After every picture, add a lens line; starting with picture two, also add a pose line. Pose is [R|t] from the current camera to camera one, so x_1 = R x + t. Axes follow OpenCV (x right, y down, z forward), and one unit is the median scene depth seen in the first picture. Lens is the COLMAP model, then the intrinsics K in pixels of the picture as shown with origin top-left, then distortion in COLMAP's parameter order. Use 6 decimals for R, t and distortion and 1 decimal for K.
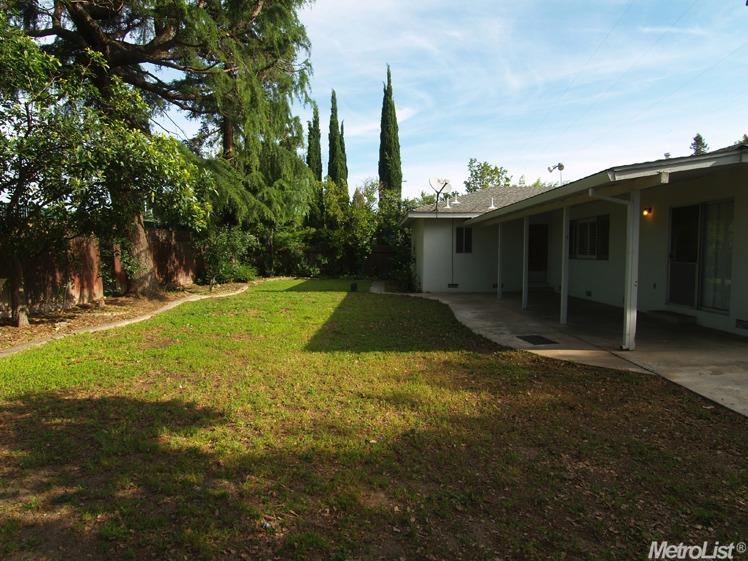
lens RADIAL K [[482.9, 0, 375.7], [0, 482.9, 281.3], [0, 0, 1]] dist [-0.028209, 0.002646]
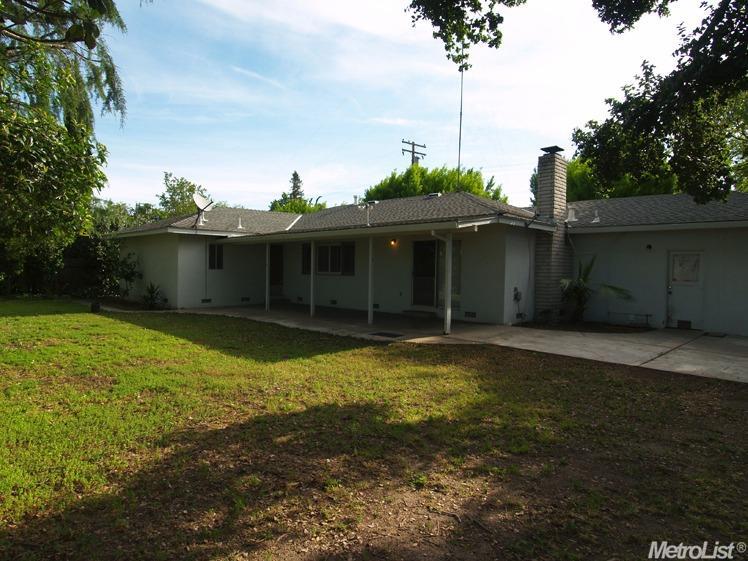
lens RADIAL K [[482.9, 0, 375.9], [0, 482.9, 278.7], [0, 0, 1]] dist [-0.028209, 0.002646]
pose [[0.684469, -0.007309, 0.729005, -0.399853], [0.032348, 0.999269, -0.020353, -0.006567], [-0.728324, 0.037513, 0.684206, 0.043417]]
